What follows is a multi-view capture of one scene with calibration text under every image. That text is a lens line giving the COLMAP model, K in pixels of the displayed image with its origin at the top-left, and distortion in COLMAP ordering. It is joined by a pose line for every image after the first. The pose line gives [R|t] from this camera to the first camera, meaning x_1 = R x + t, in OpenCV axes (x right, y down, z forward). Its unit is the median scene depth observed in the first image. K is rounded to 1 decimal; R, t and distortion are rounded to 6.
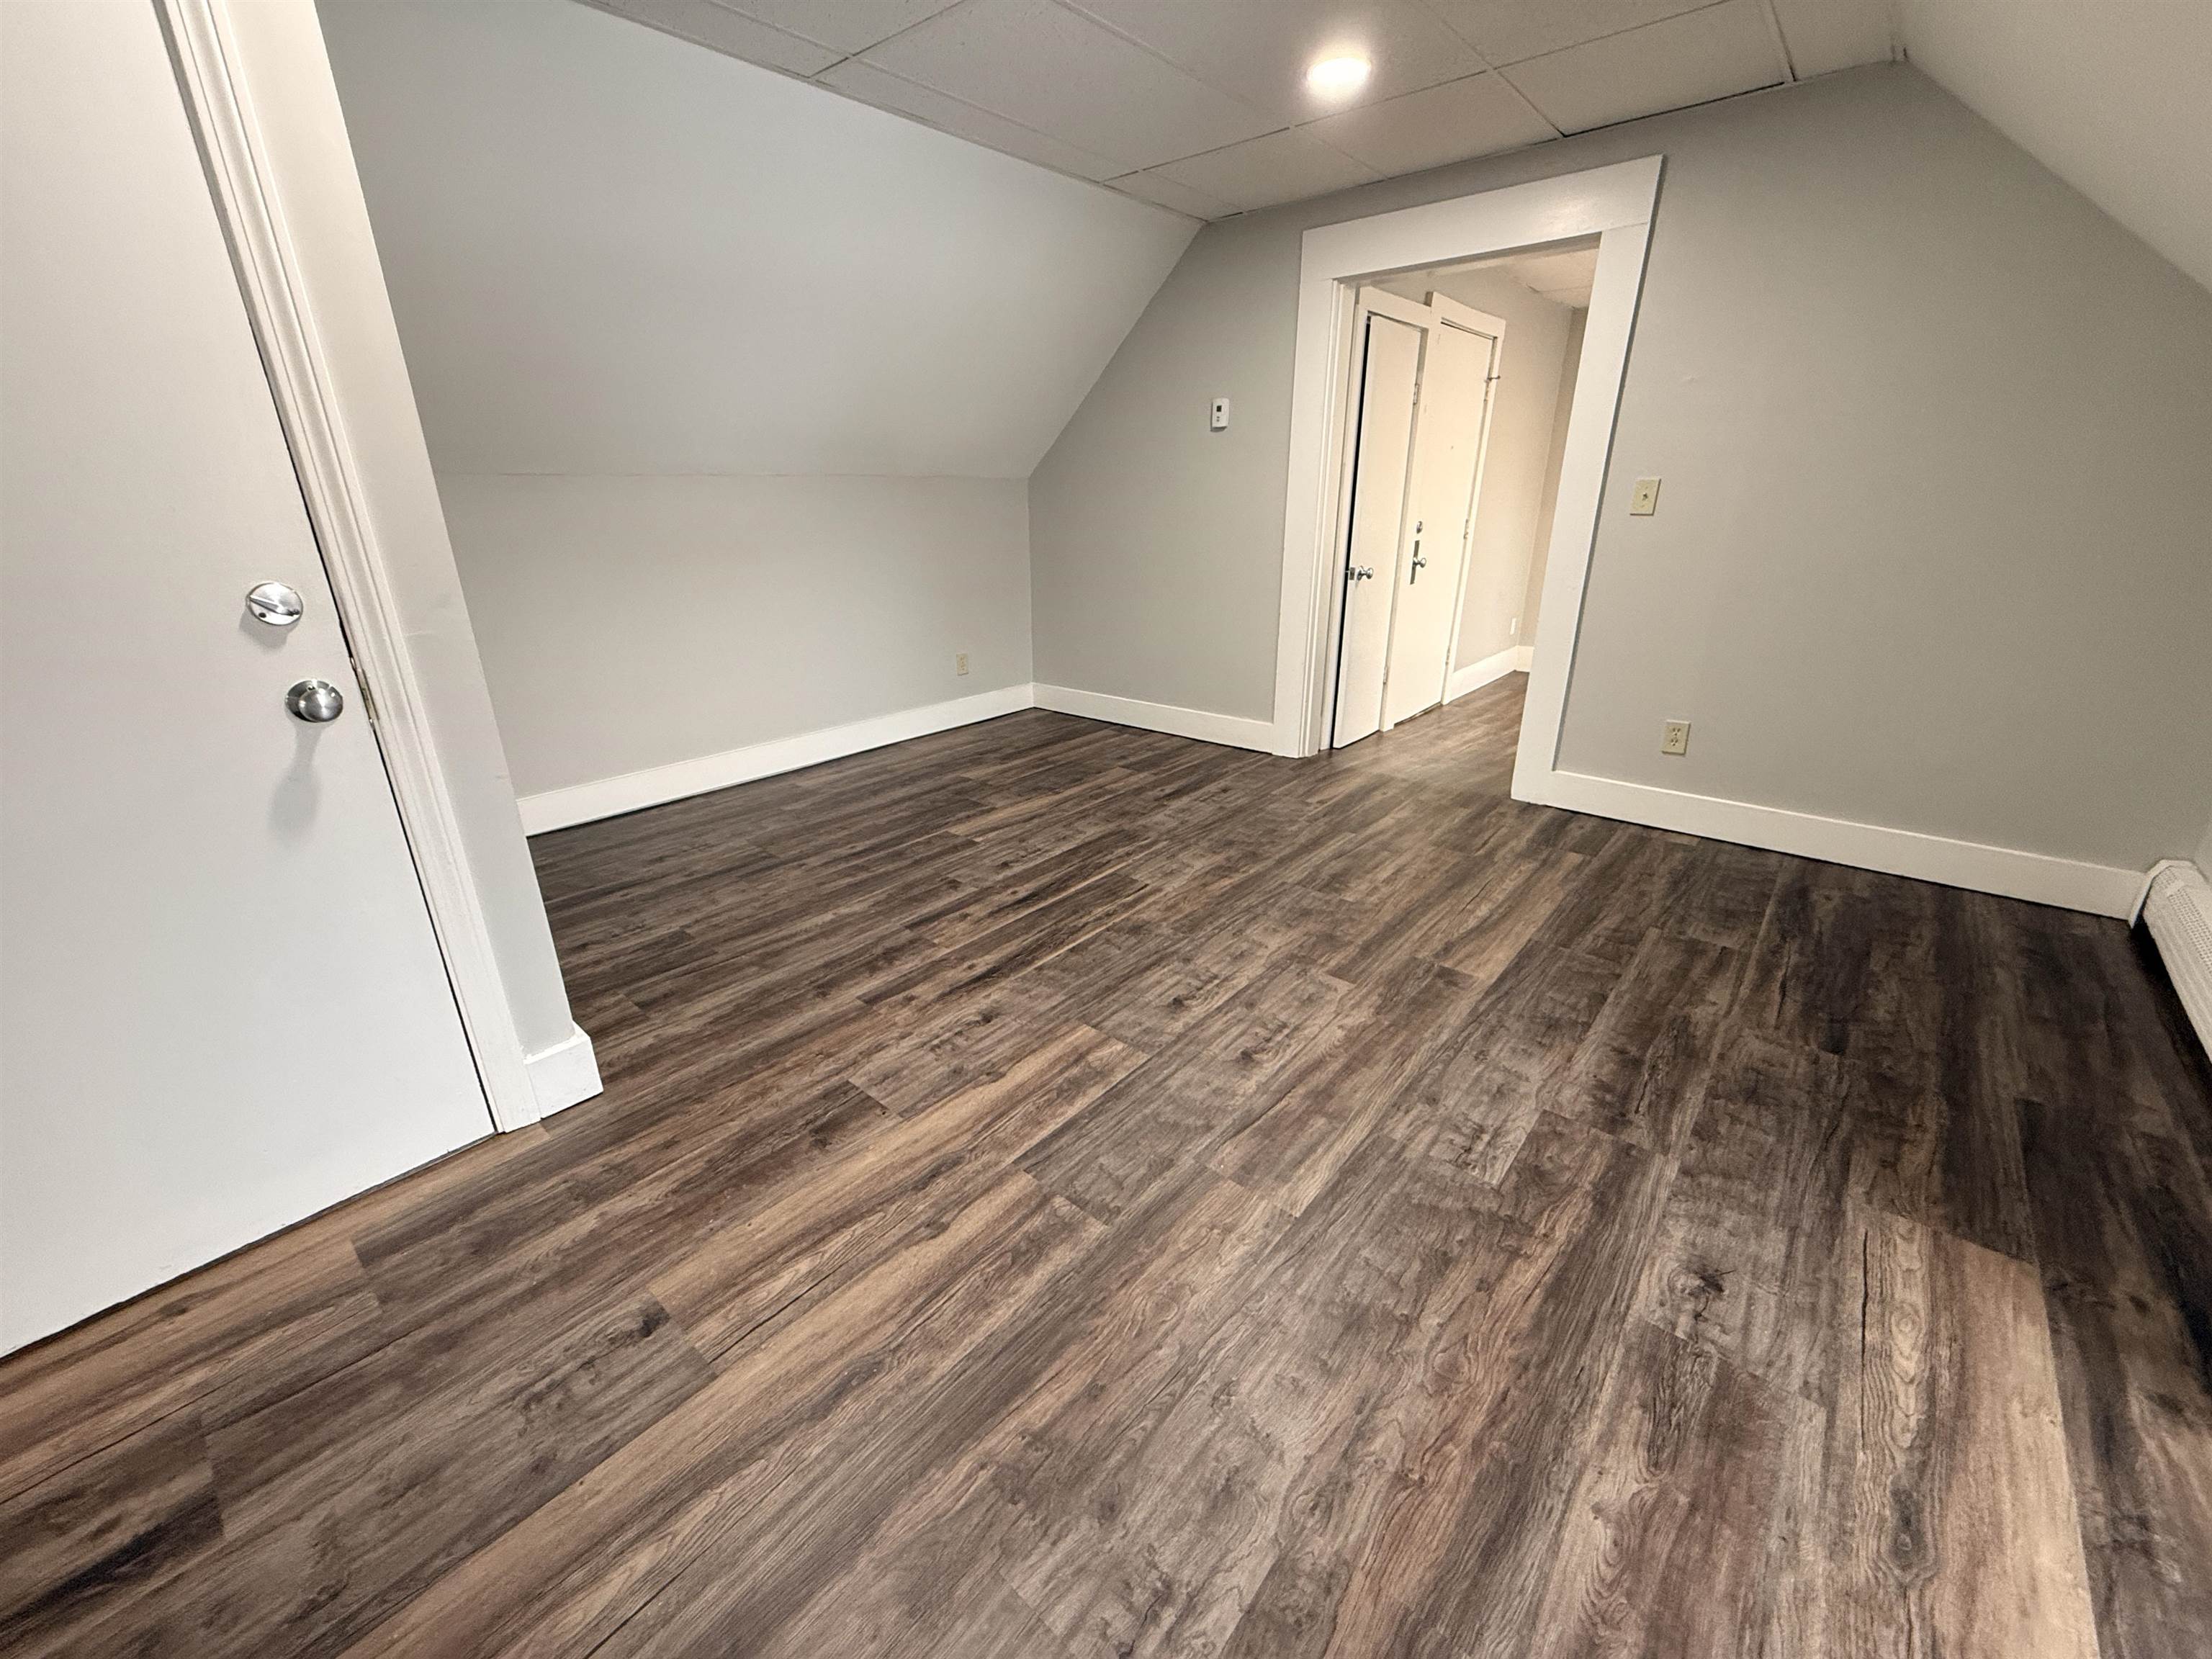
lens RADIAL K [[877.7, 0, 1099.4], [0, 877.7, 827.3], [0, 0, 1]] dist [0.000023, 0.000071]
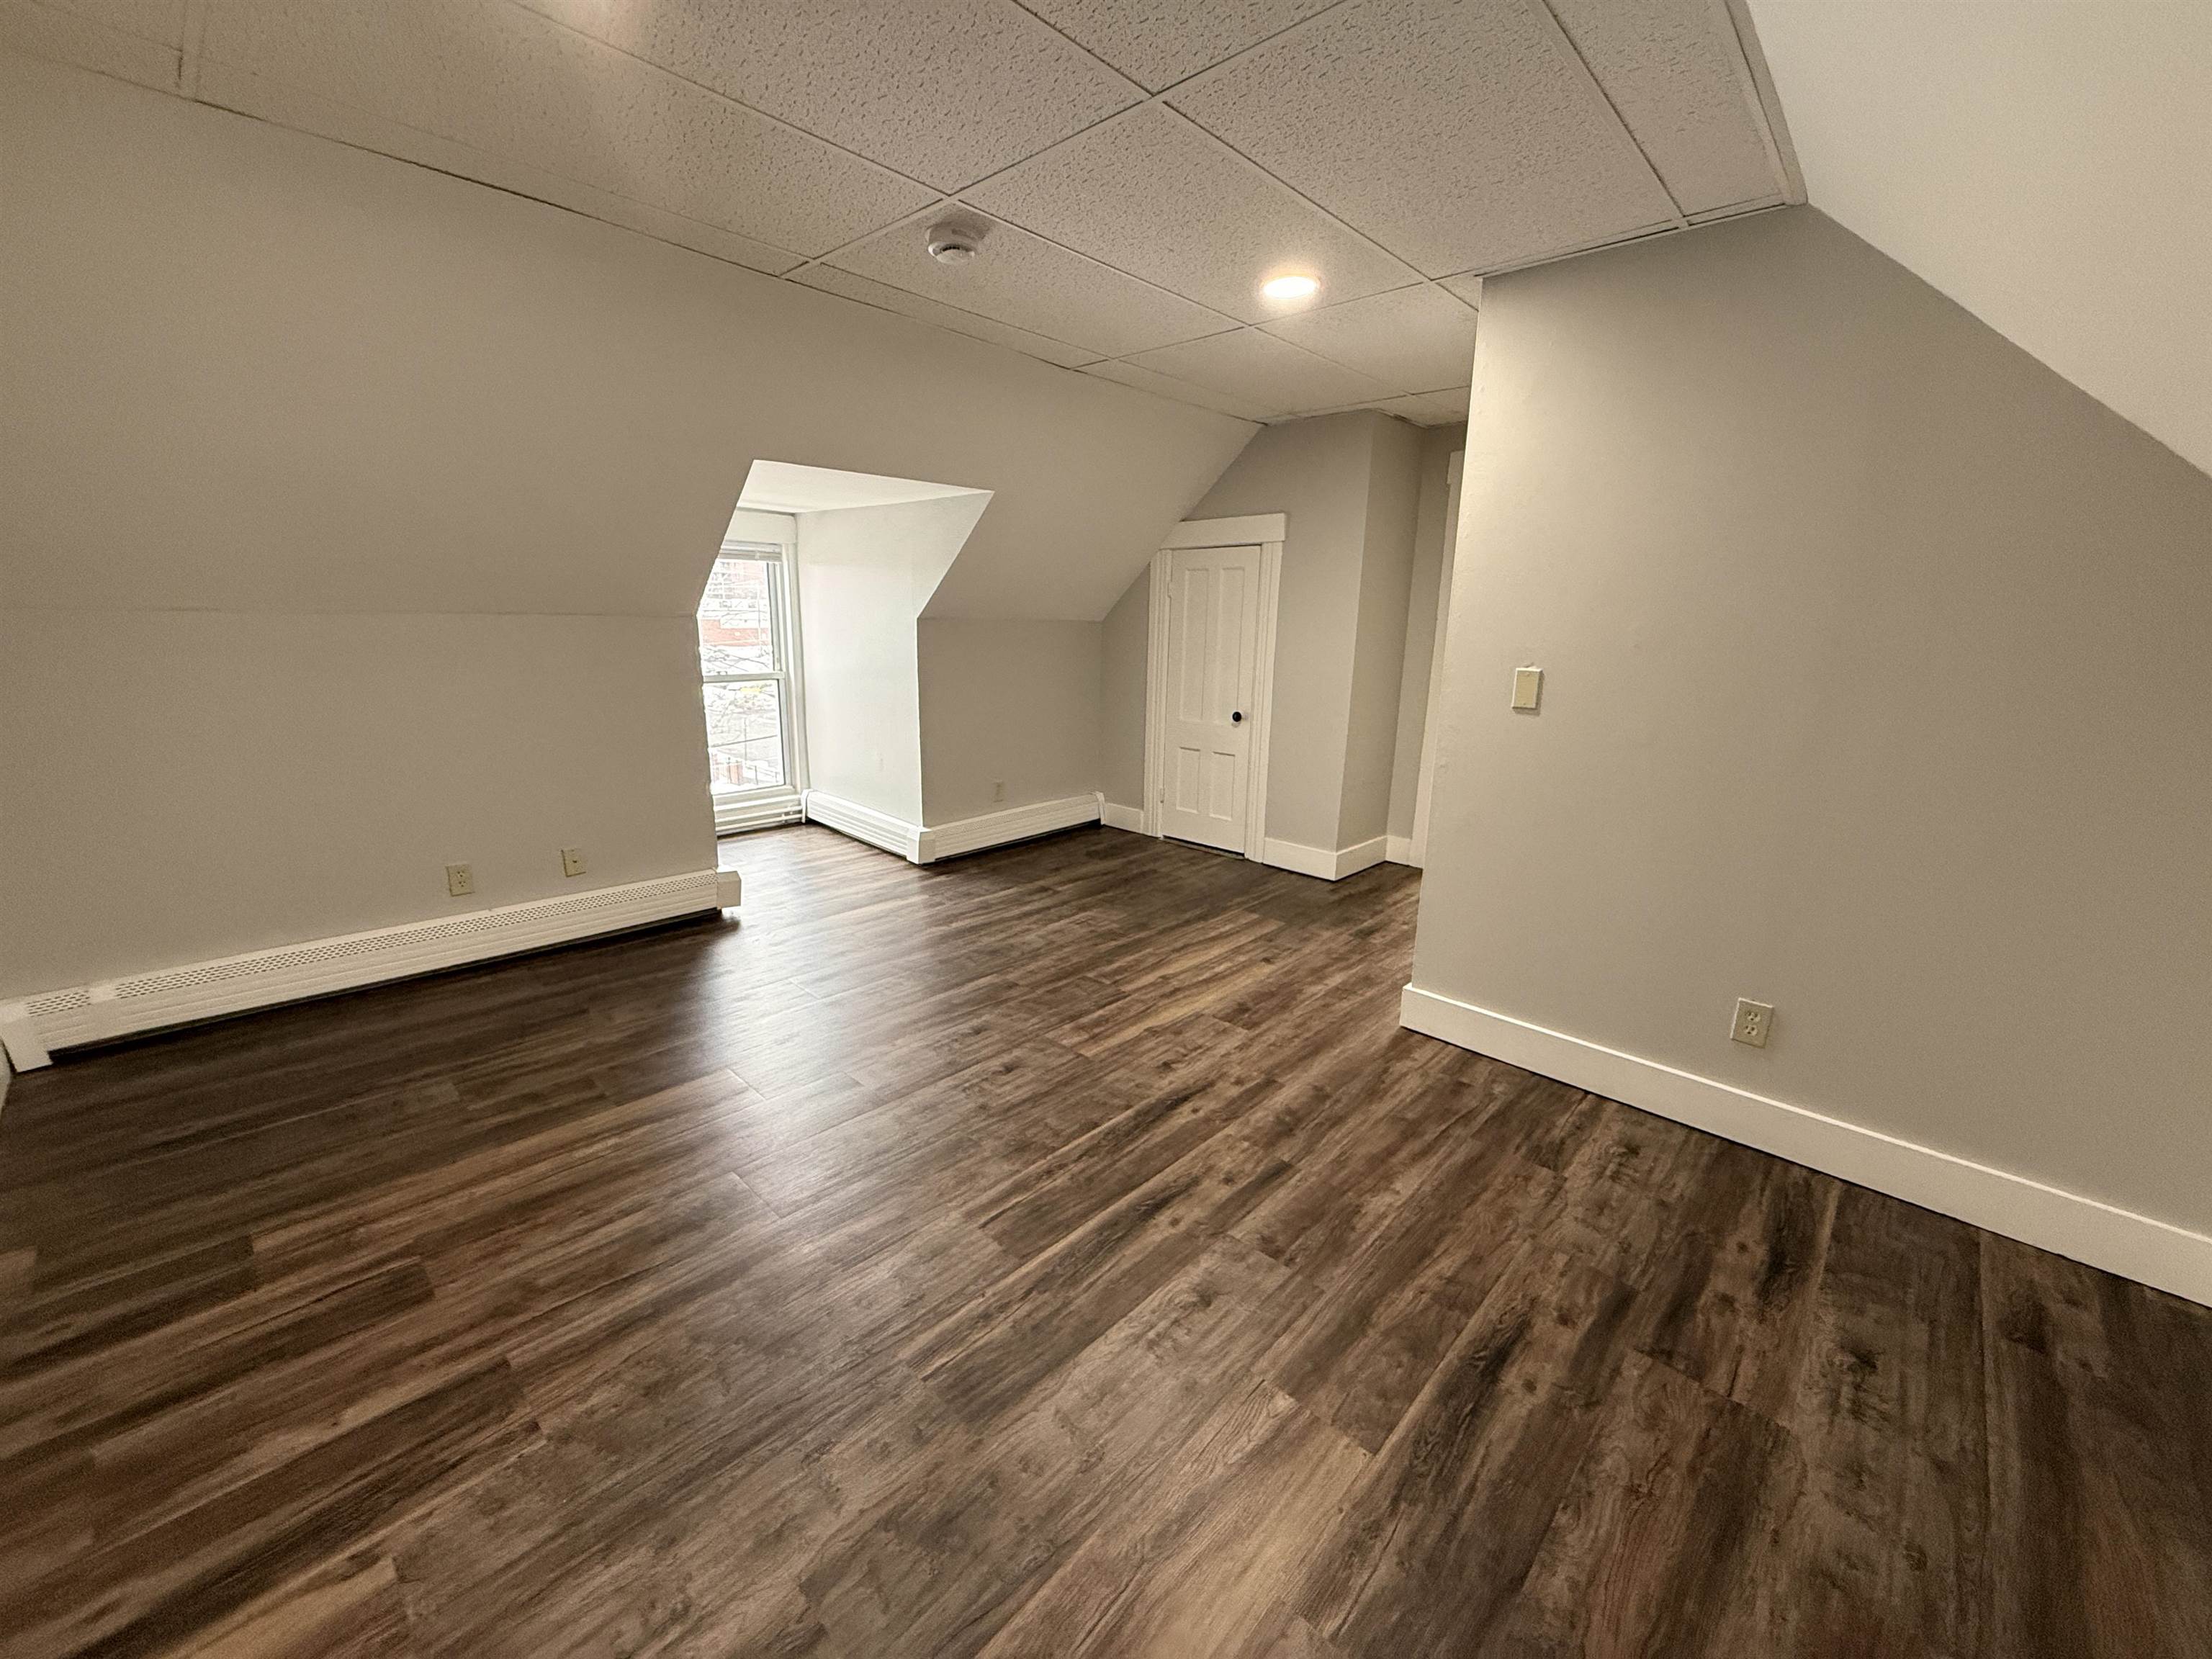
lens RADIAL K [[877.7, 0, 1103.7], [0, 877.7, 833.8], [0, 0, 1]] dist [0.000023, 0.000071]
pose [[-0.999085, -0.021293, 0.037098, -0.075065], [0.004004, 0.816933, 0.576719, -0.739367], [-0.042587, 0.576340, -0.816100, 1.763307]]
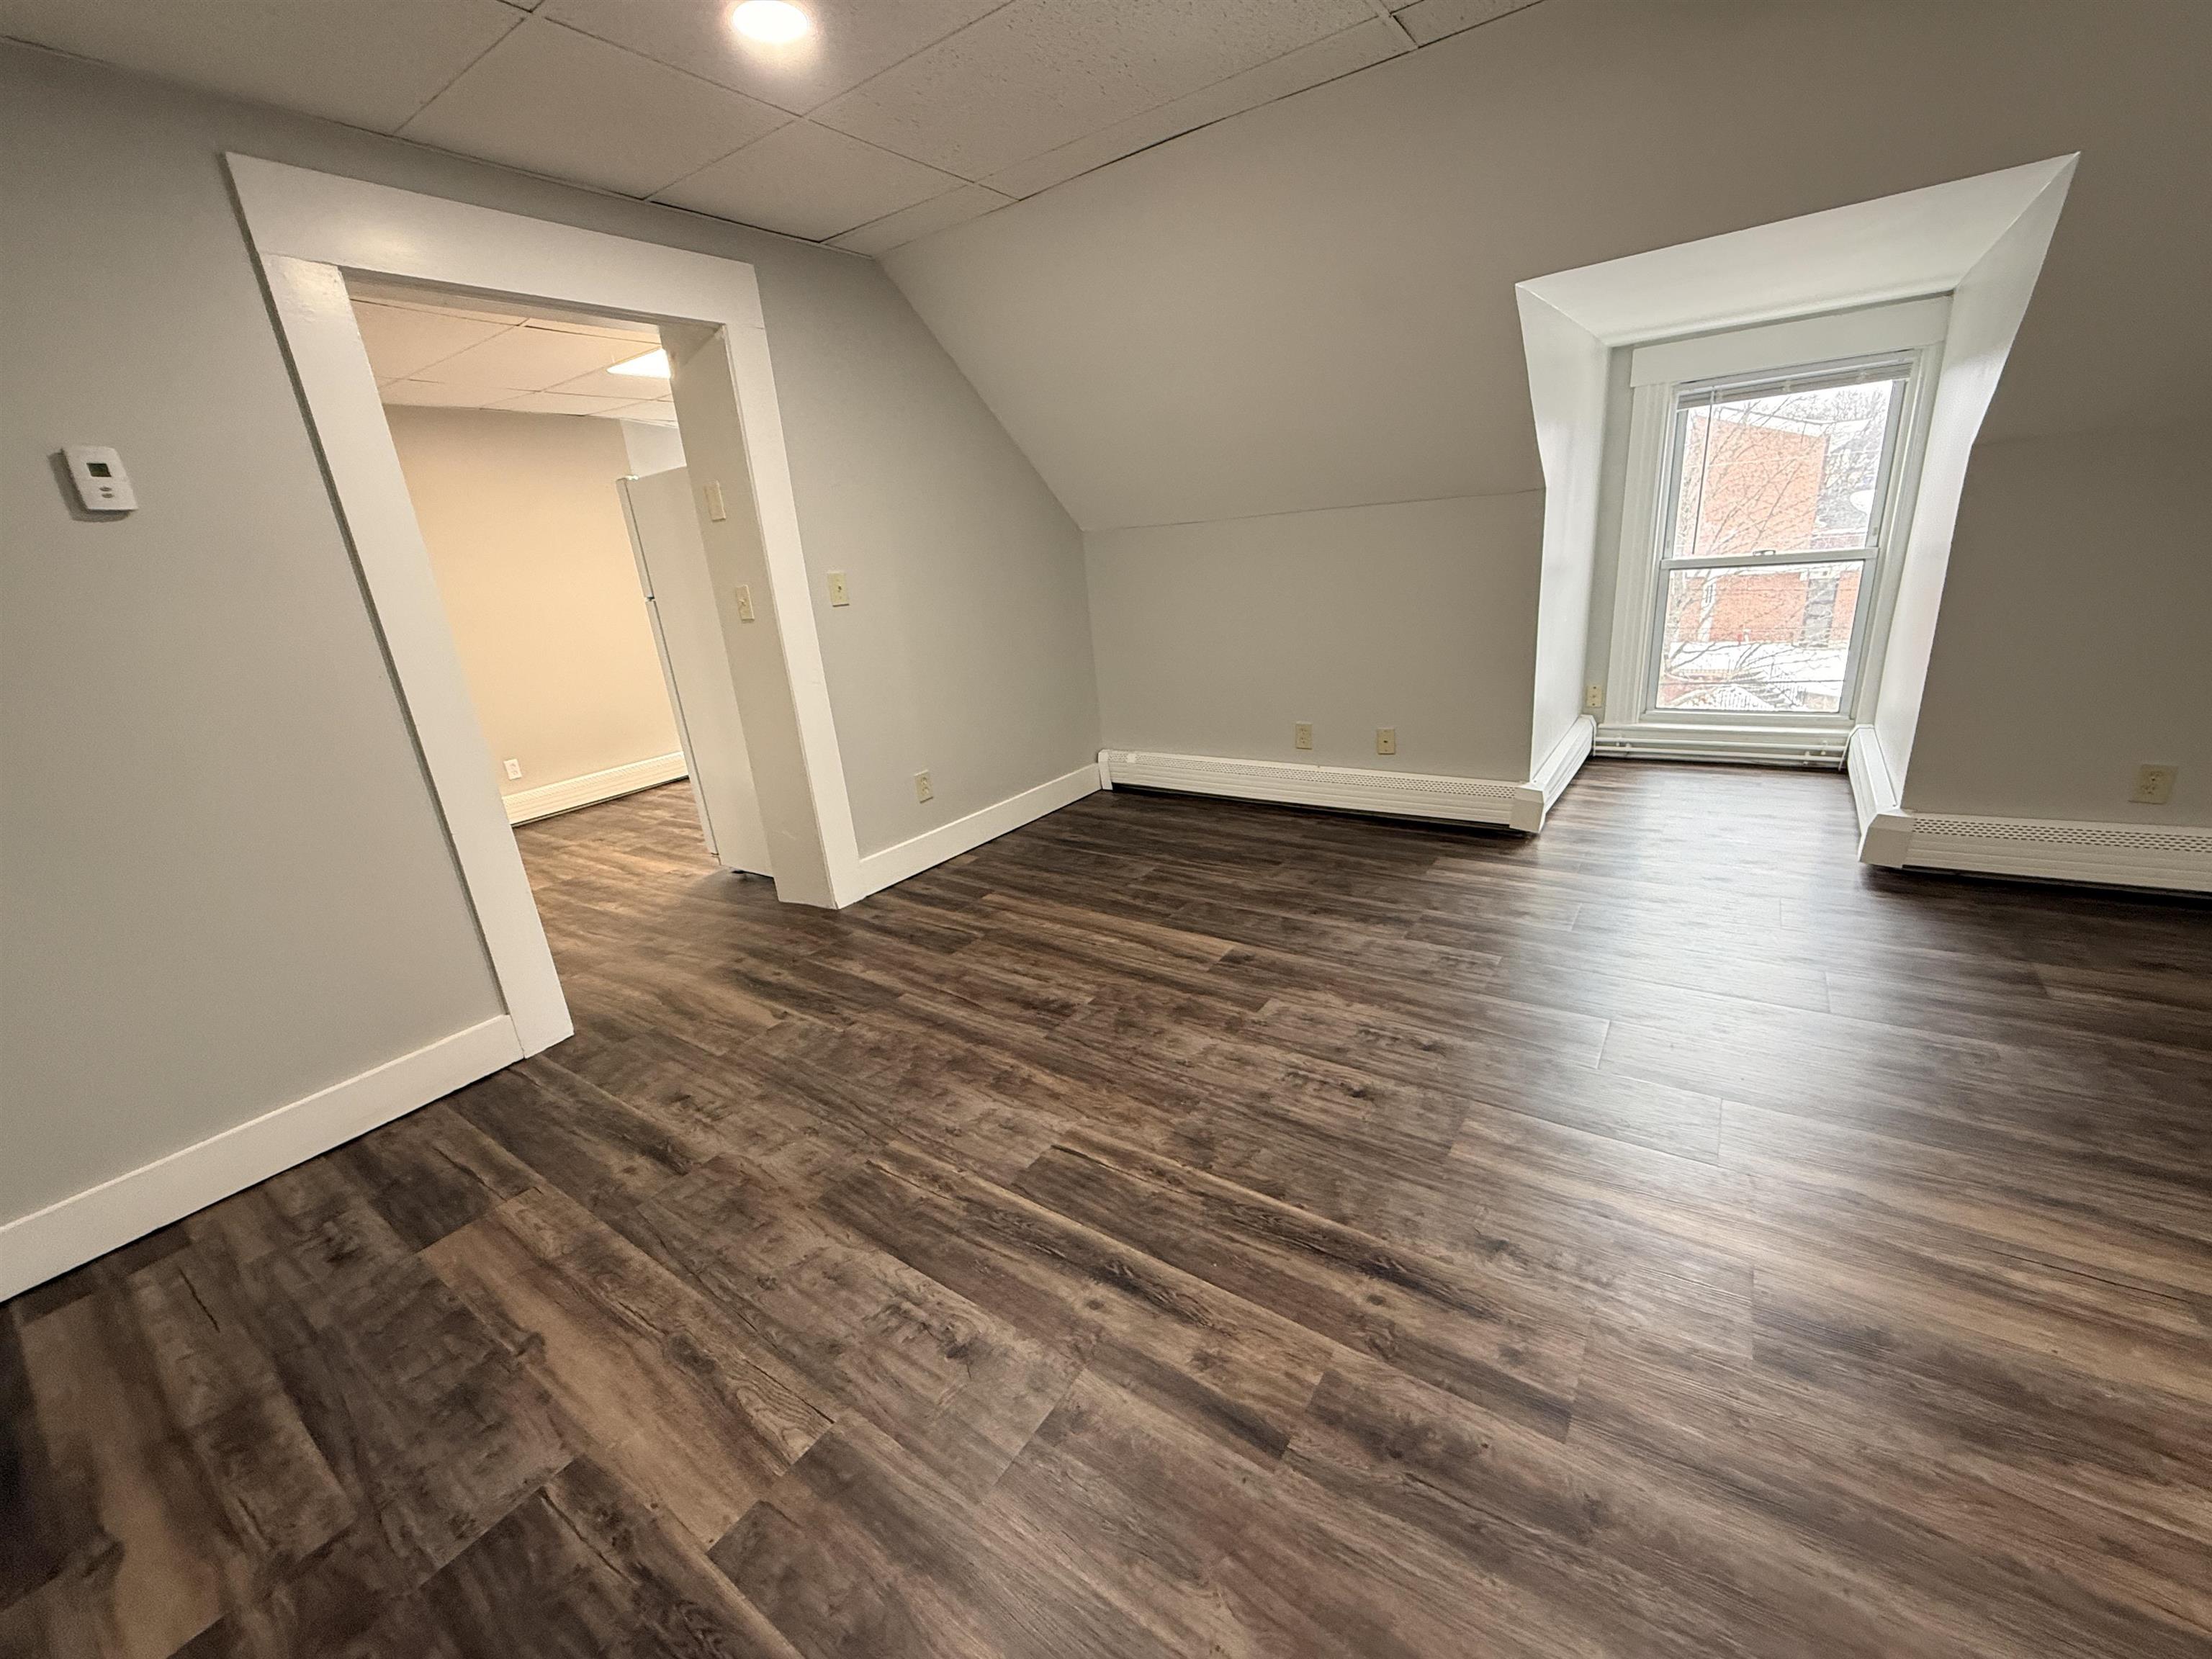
lens RADIAL K [[877.7, 0, 1102.4], [0, 877.7, 827.4], [0, 0, 1]] dist [0.000023, 0.000071]
pose [[-0.099961, -0.286060, 0.952983, -0.657865], [0.437124, 0.847776, 0.300331, -0.414835], [-0.893829, 0.446593, 0.040299, 1.067006]]
